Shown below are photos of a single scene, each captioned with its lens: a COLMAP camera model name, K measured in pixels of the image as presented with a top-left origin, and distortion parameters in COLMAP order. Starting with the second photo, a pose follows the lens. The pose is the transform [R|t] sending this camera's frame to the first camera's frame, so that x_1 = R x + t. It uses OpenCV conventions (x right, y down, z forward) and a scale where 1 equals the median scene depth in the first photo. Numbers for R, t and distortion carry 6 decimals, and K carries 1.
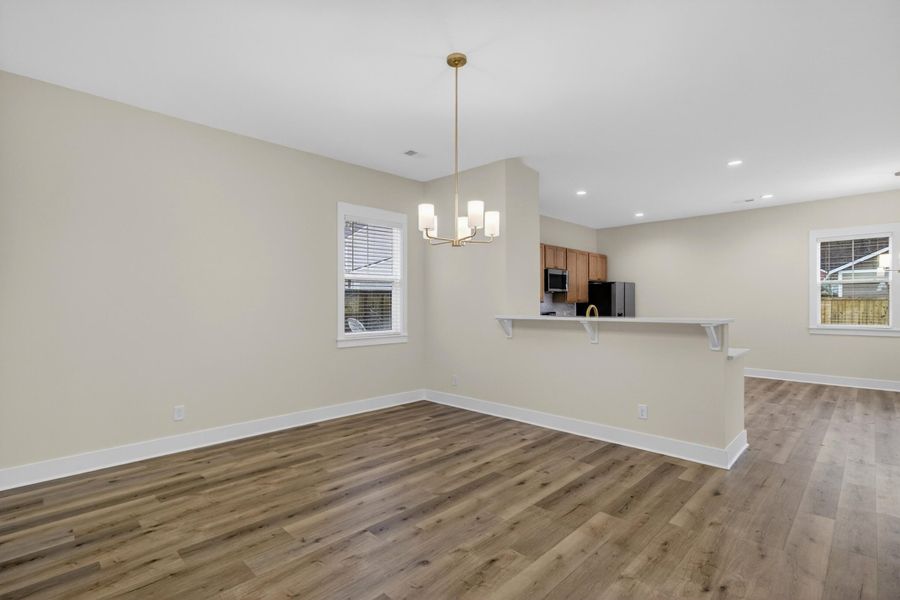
lens RADIAL K [[424.3, 0, 449.7], [0, 424.3, 304.4], [0, 0, 1]] dist [-0.001607, -0.000079]
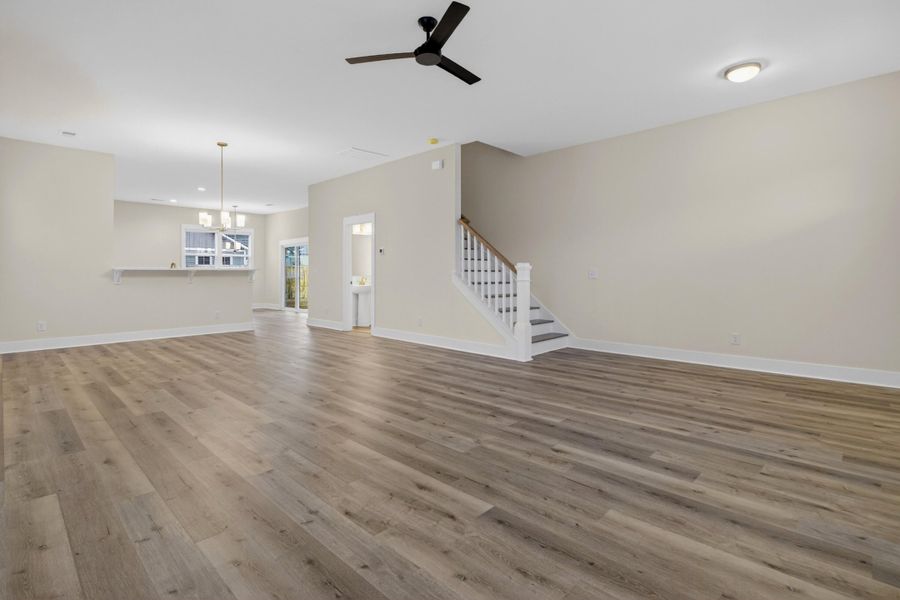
lens RADIAL K [[434.6, 0, 439.7], [0, 434.6, 259.9], [0, 0, 1]] dist [-0.000080, -0.000716]
pose [[-0.005295, 0.036697, 0.999312, -1.730582], [-0.000205, 0.999326, -0.036699, 0.068683], [-0.999986, -0.000399, -0.005284, -0.060486]]
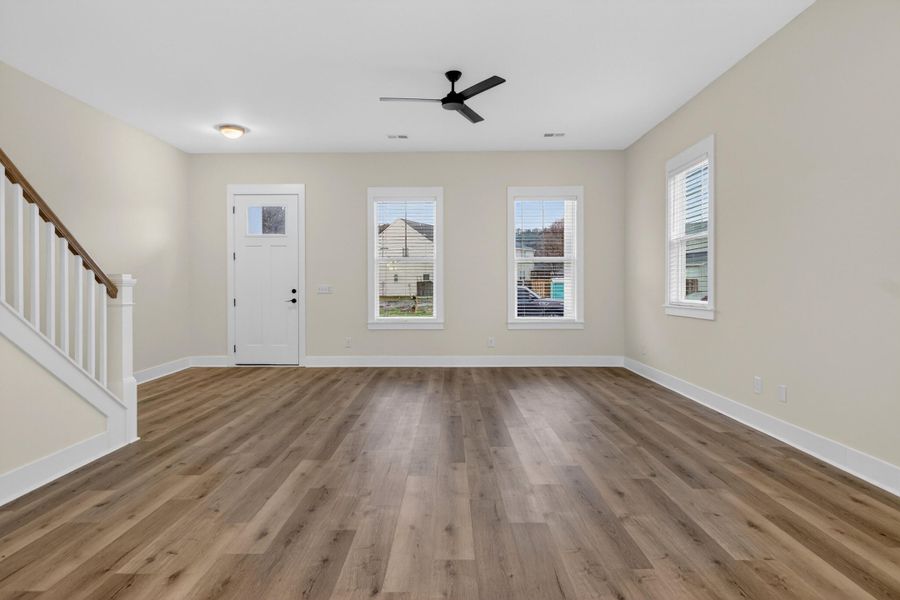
lens RADIAL K [[514.7, 0, 440.6], [0, 514.7, 291.6], [0, 0, 1]] dist [-0.004966, -0.000116]
pose [[-0.720550, 0.011413, -0.693309, 0.059773], [0.006245, 0.999931, 0.009971, 0.052286], [0.693375, 0.002855, -0.720571, 0.840739]]
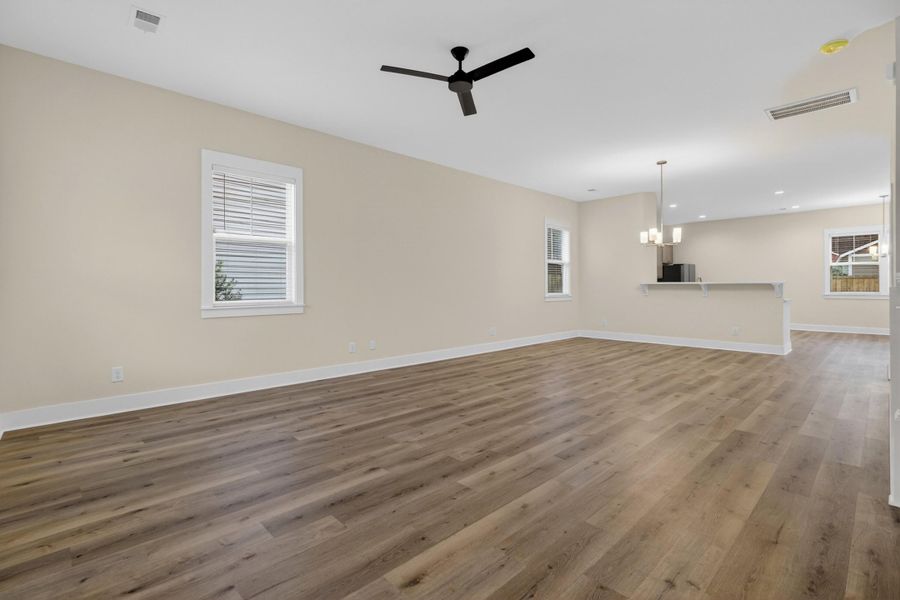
lens RADIAL K [[419.8, 0, 446.5], [0, 419.8, 284.4], [0, 0, 1]] dist [-0.003087, 0.000187]
pose [[0.999632, 0.000768, -0.027107, -0.839417], [-0.000918, 0.999984, -0.005525, 0.056866], [0.027103, 0.005548, 0.999617, -0.970286]]
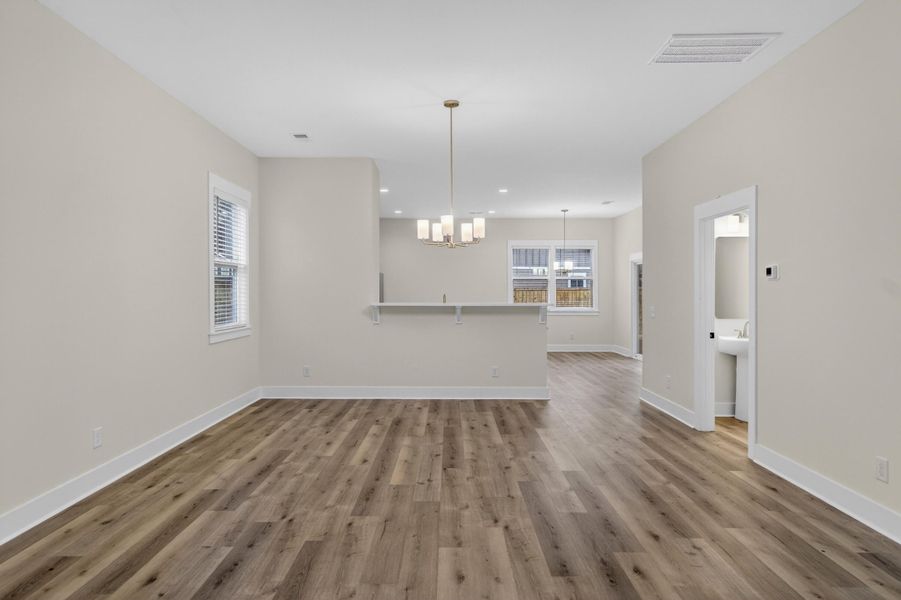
lens RADIAL K [[515.3, 0, 441.0], [0, 515.3, 291.6], [0, 0, 1]] dist [-0.004966, -0.000116]
pose [[0.718518, 0.005361, 0.695487, -0.880145], [-0.004361, 0.999985, -0.003203, -0.001693], [-0.695494, -0.000732, 0.718531, -0.082301]]
